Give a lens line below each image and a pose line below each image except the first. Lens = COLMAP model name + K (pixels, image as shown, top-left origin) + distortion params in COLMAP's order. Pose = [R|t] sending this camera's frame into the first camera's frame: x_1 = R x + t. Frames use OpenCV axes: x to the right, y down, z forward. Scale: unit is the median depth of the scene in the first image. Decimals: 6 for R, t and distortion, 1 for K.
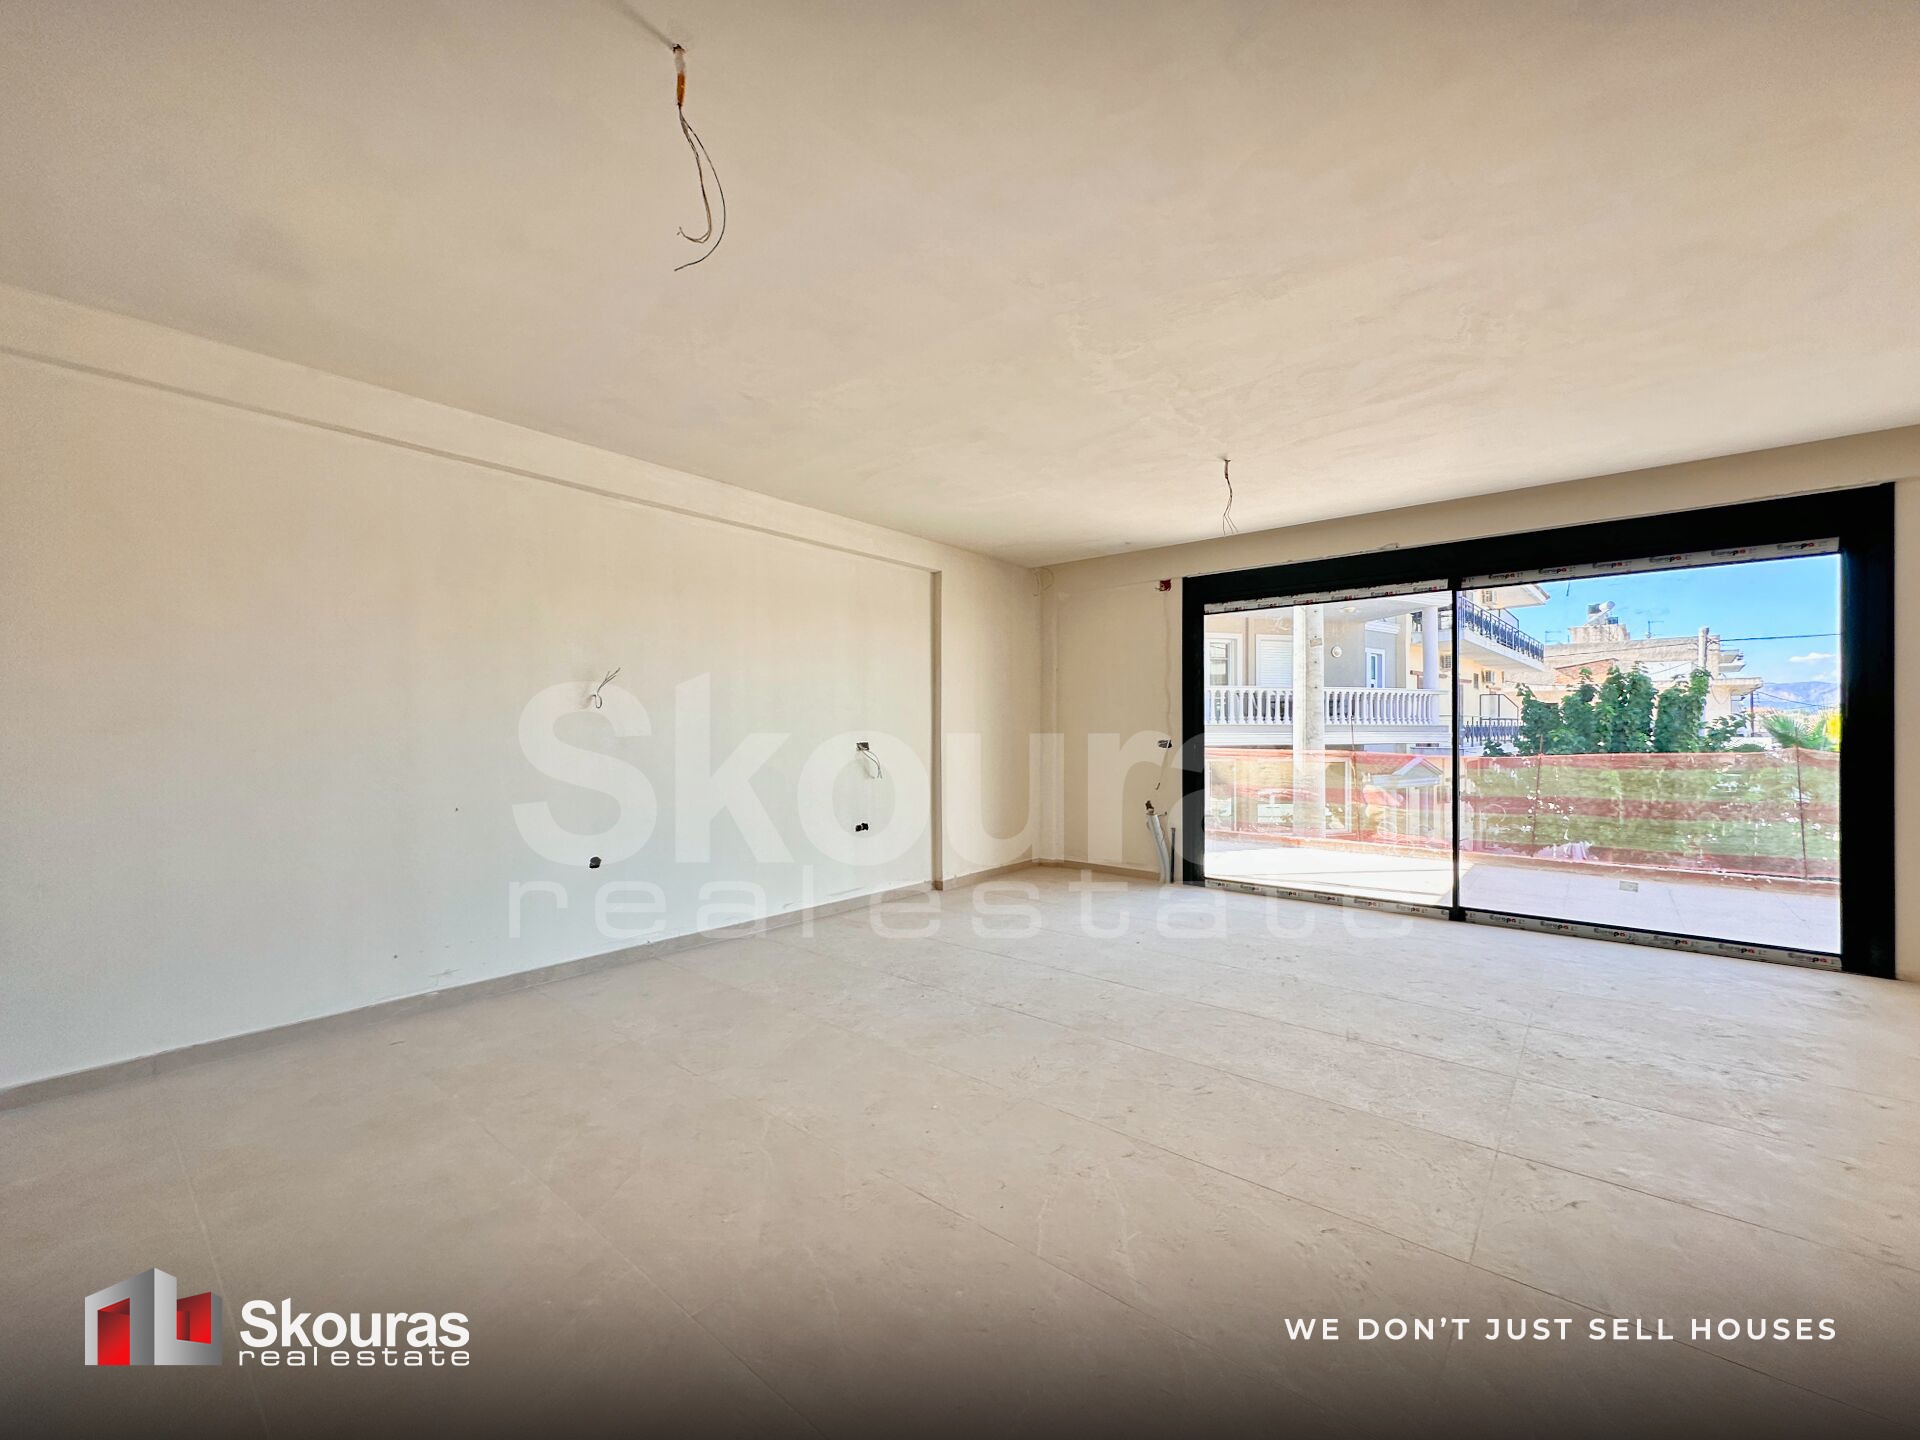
lens RADIAL K [[774.3, 0, 958.6], [0, 774.3, 726.7], [0, 0, 1]] dist [0.002514, 0.000100]
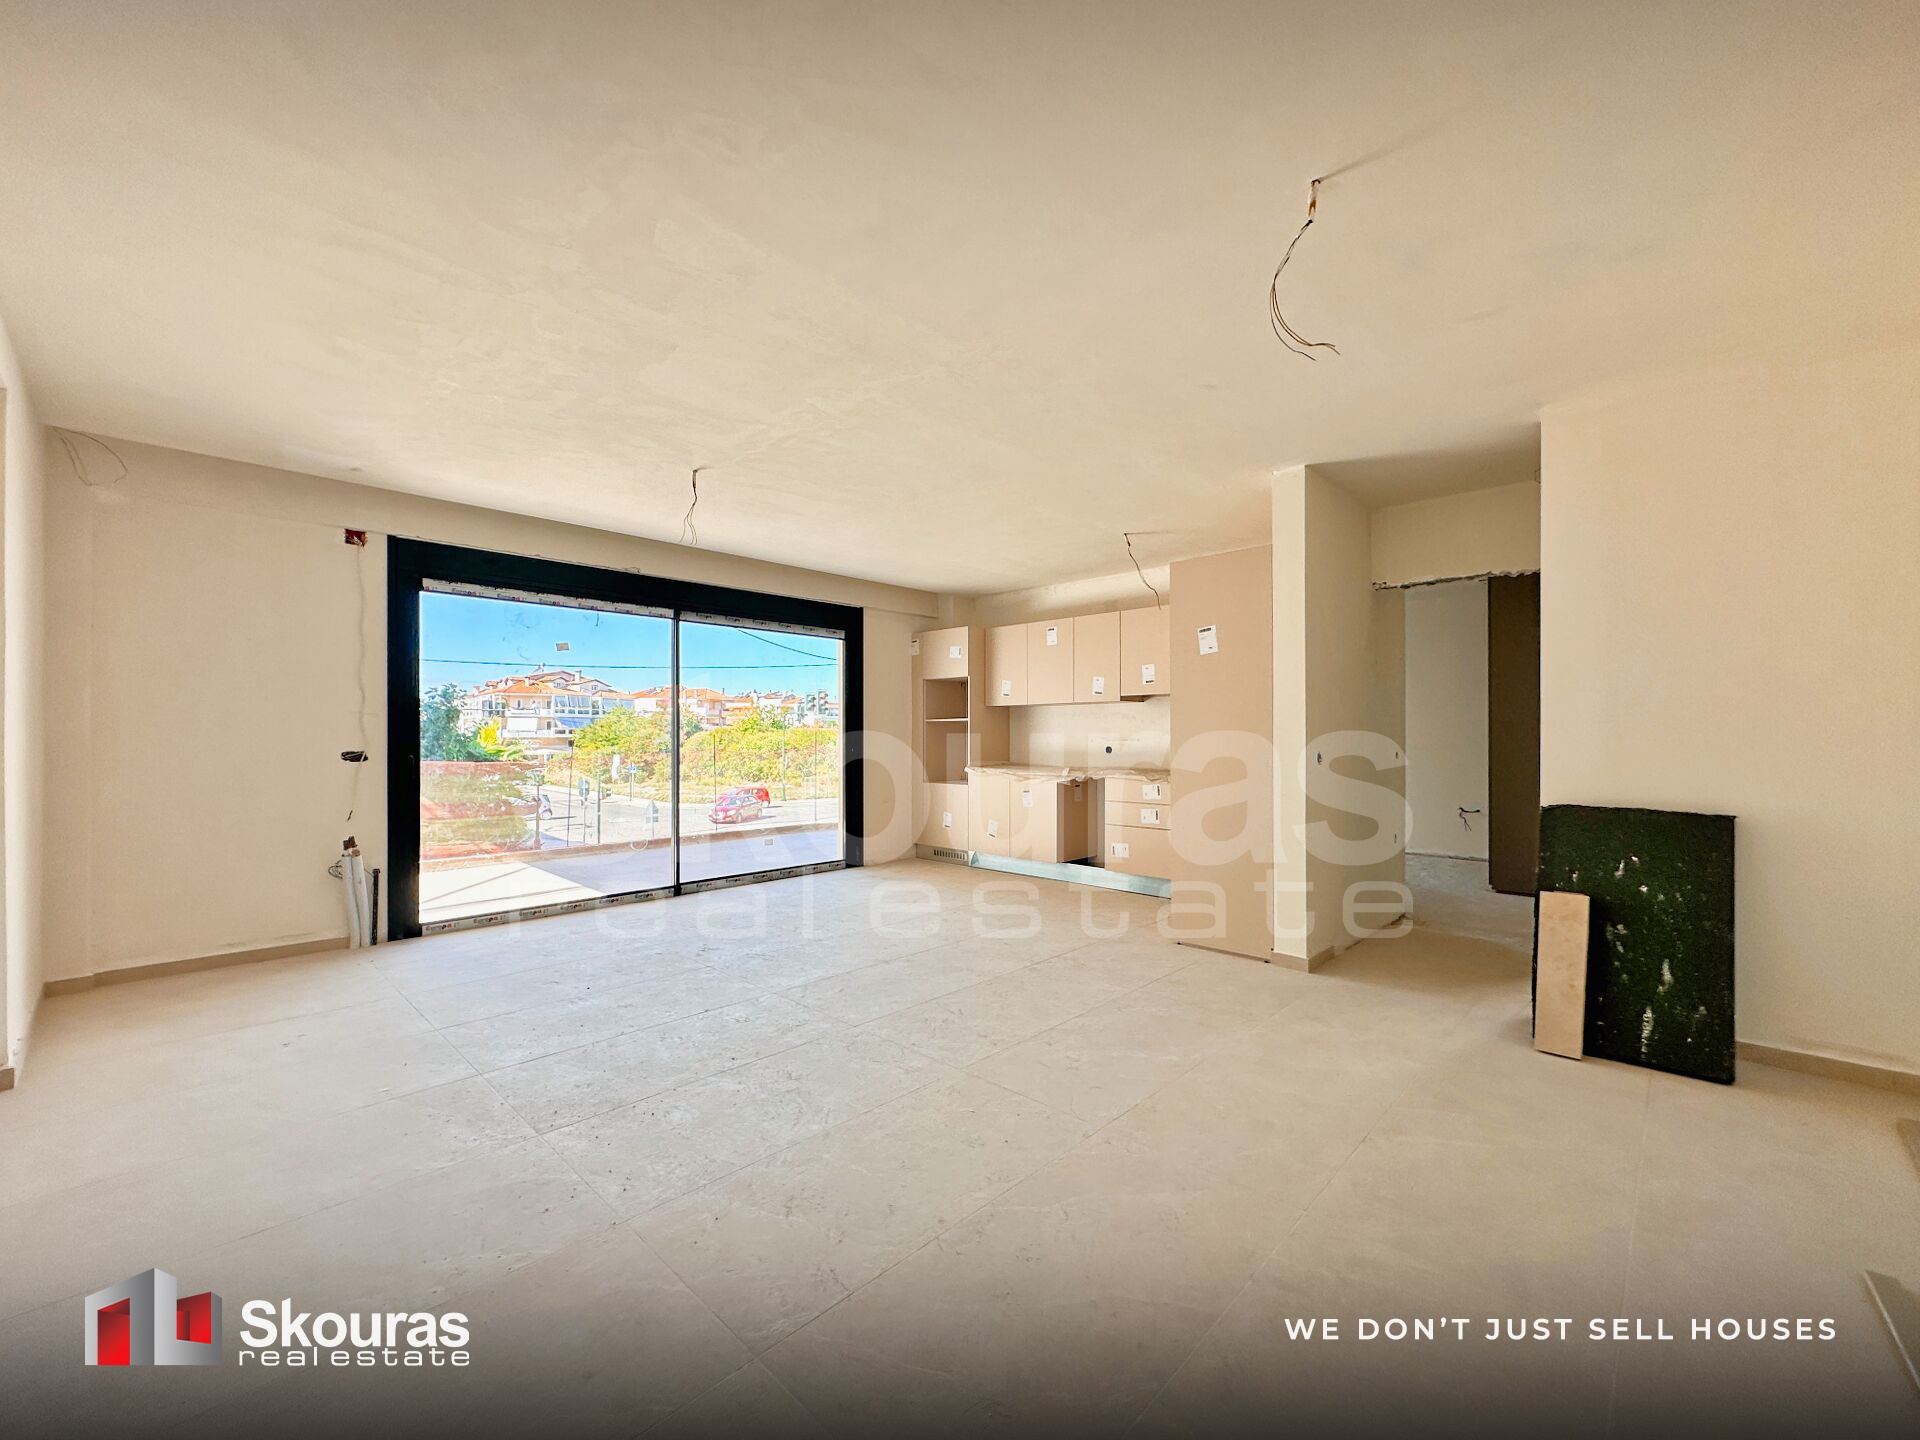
lens RADIAL K [[774.3, 0, 963.5], [0, 774.3, 732.7], [0, 0, 1]] dist [0.002514, 0.000100]
pose [[0.057301, 0.003765, 0.998350, -0.528335], [-0.003323, 0.999988, -0.003581, 0.001135], [-0.998351, -0.003113, 0.057313, 0.486142]]
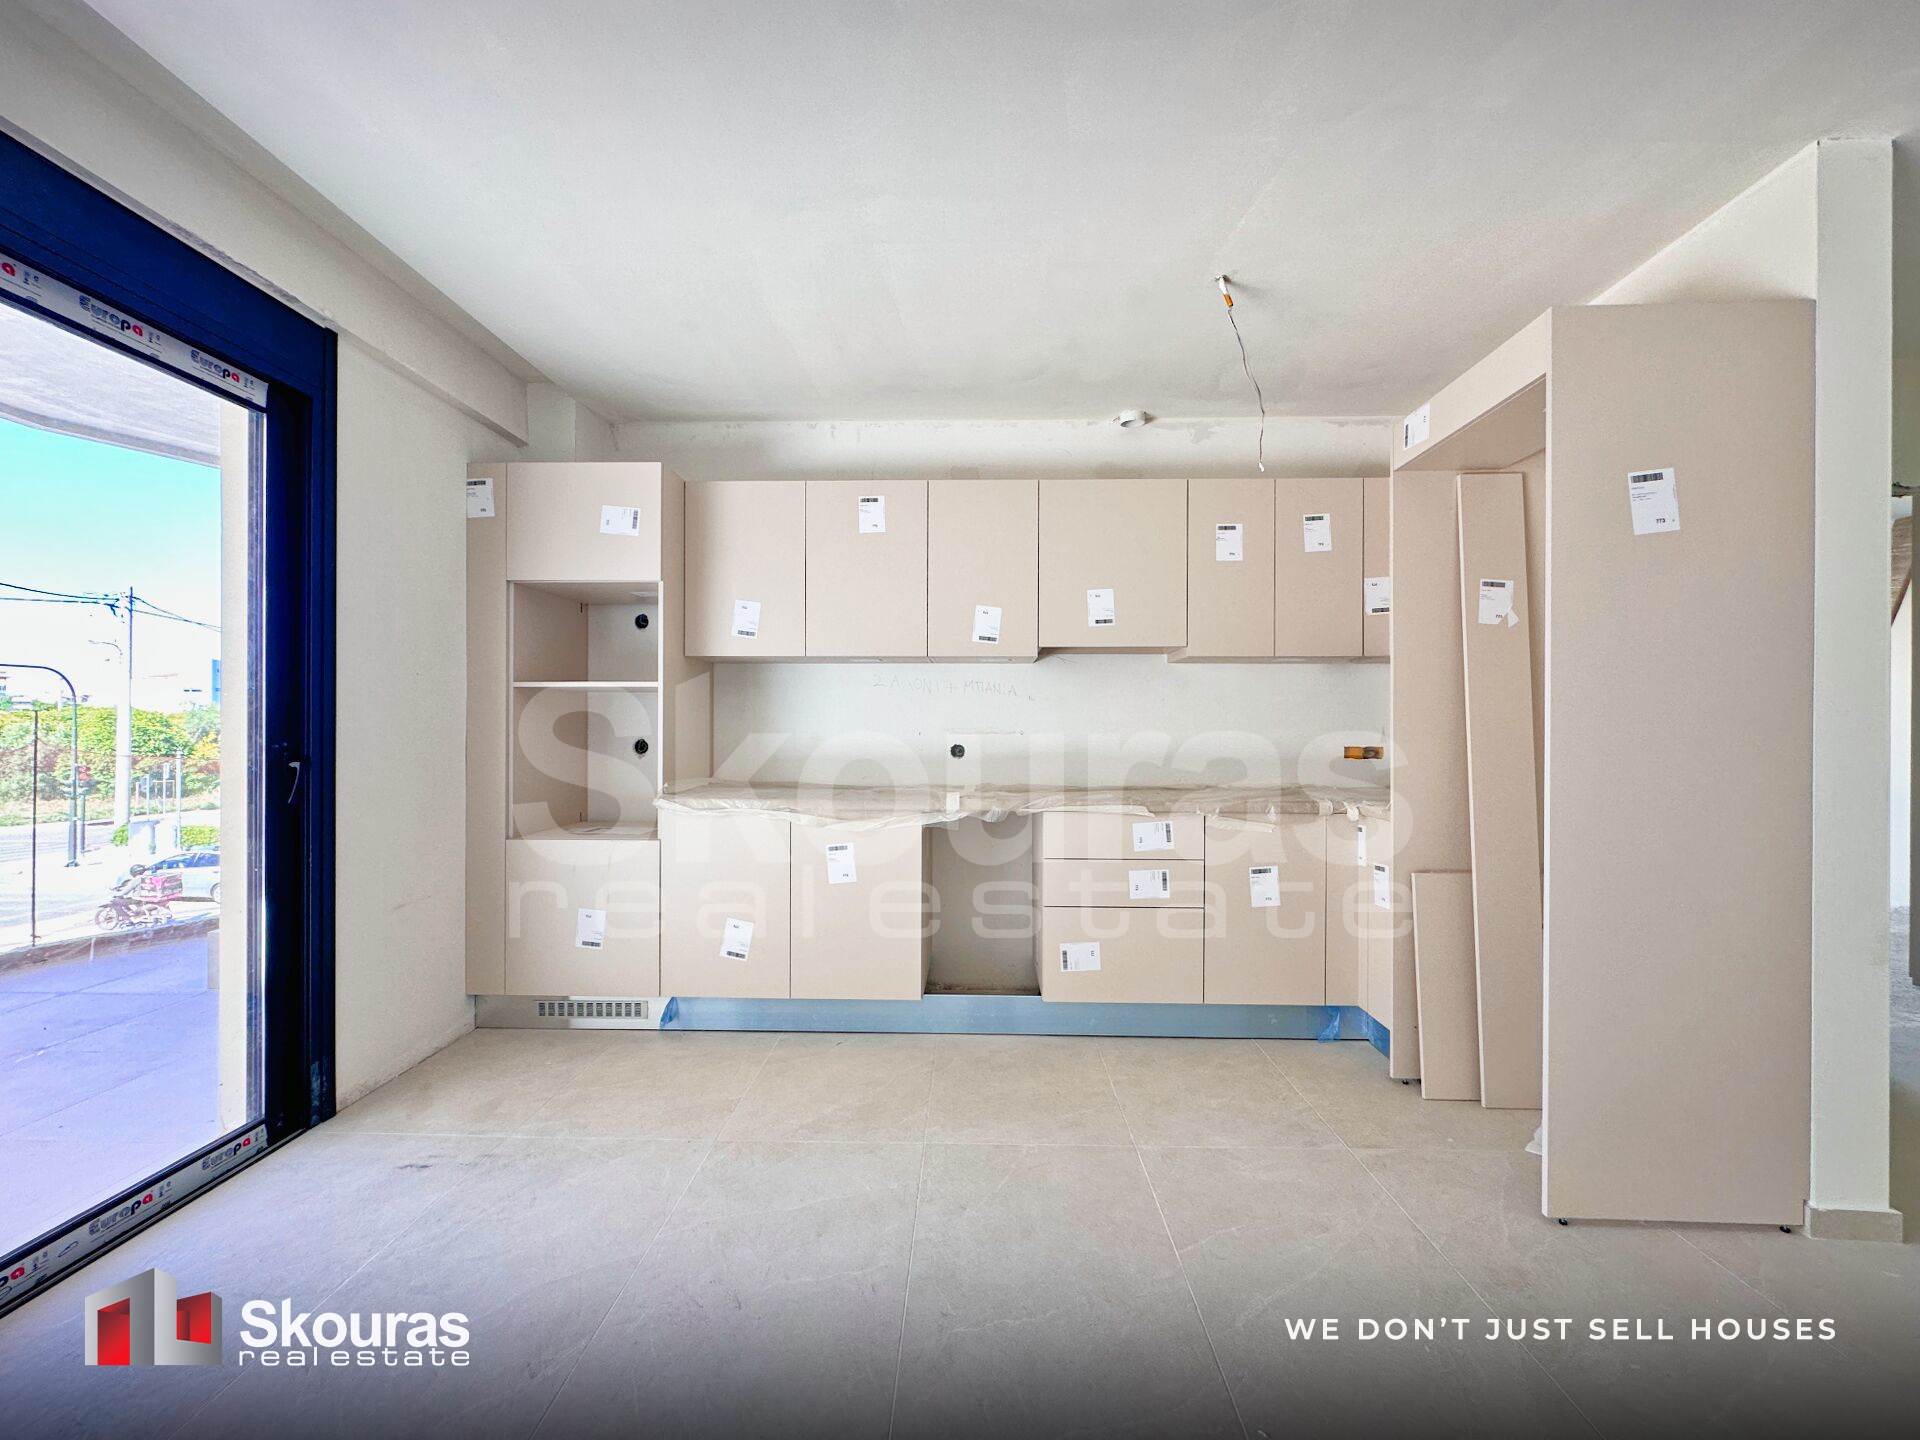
lens RADIAL K [[774.3, 0, 957.8], [0, 774.3, 729.5], [0, 0, 1]] dist [0.002514, 0.000100]
pose [[-0.634063, -0.004760, 0.773267, 0.290656], [-0.006381, 0.999979, 0.000923, 0.004428], [-0.773255, -0.004349, -0.634080, 0.761841]]
